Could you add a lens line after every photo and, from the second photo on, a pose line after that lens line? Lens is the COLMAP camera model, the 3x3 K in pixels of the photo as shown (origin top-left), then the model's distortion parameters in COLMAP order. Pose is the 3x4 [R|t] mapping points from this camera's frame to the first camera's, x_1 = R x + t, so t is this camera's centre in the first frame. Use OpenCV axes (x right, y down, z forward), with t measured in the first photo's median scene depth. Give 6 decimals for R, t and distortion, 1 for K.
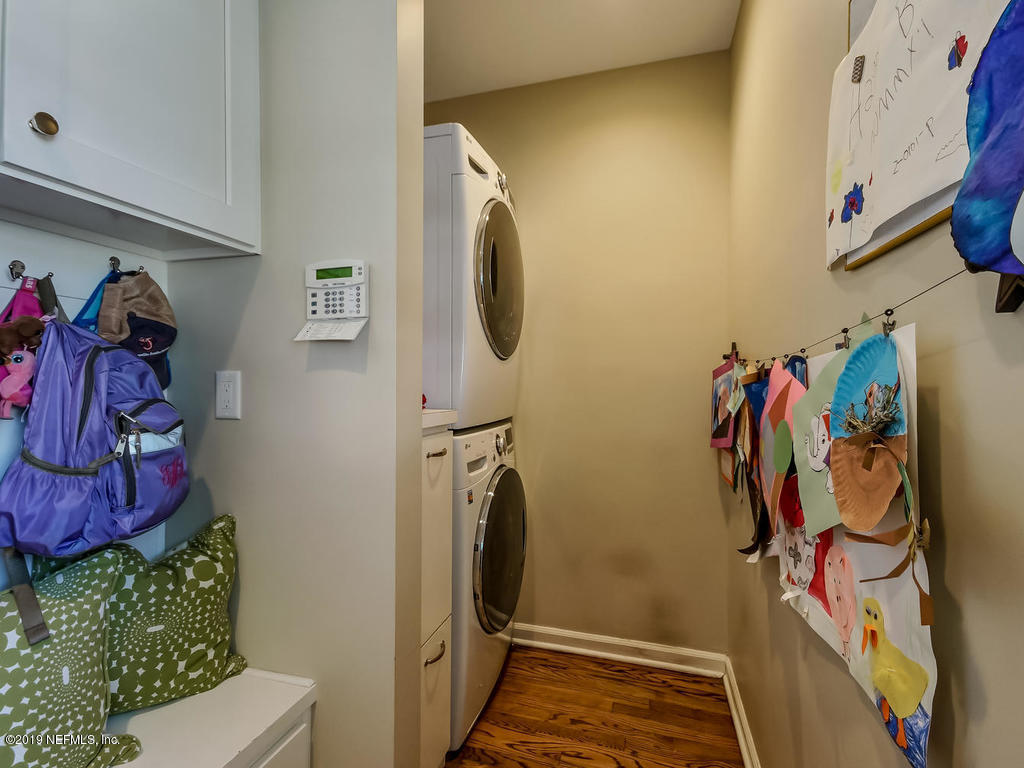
lens RADIAL K [[502.2, 0, 512.0], [0, 502.2, 384.0], [0, 0, 1]] dist [0.025604, -0.000696]
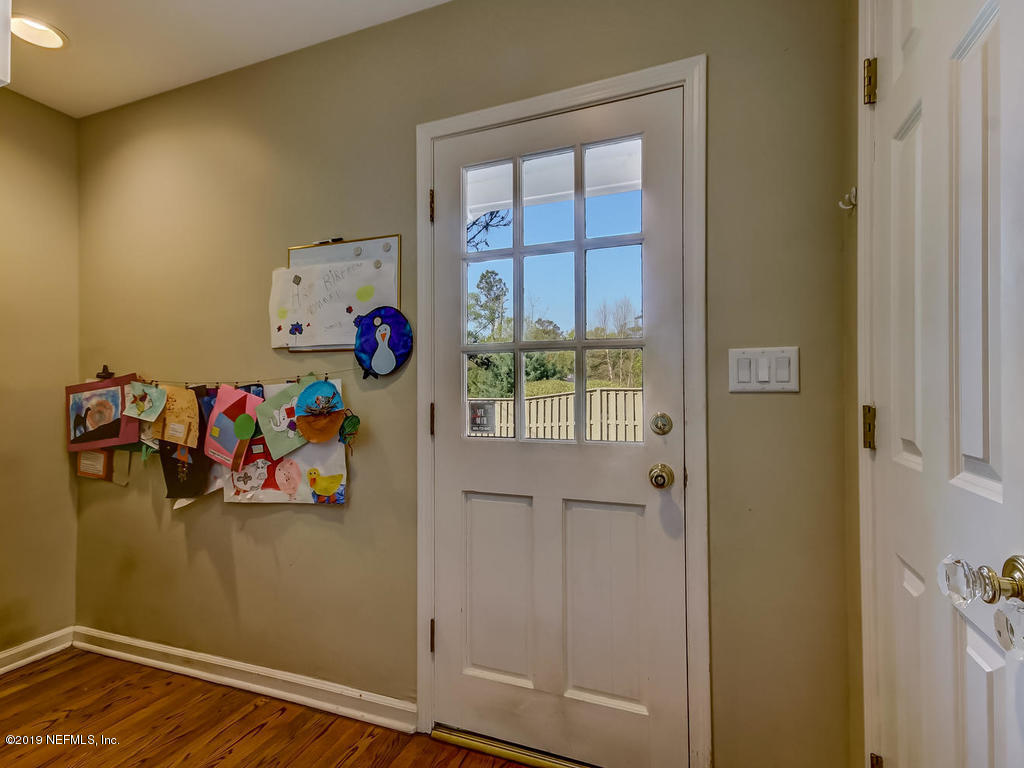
lens RADIAL K [[502.2, 0, 512.0], [0, 502.2, 384.0], [0, 0, 1]] dist [0.025604, -0.000696]
pose [[0.097222, 0.007648, 0.995233, -0.814048], [0.009362, 0.999919, -0.008598, -0.013027], [-0.995219, 0.010154, 0.097143, -0.171443]]
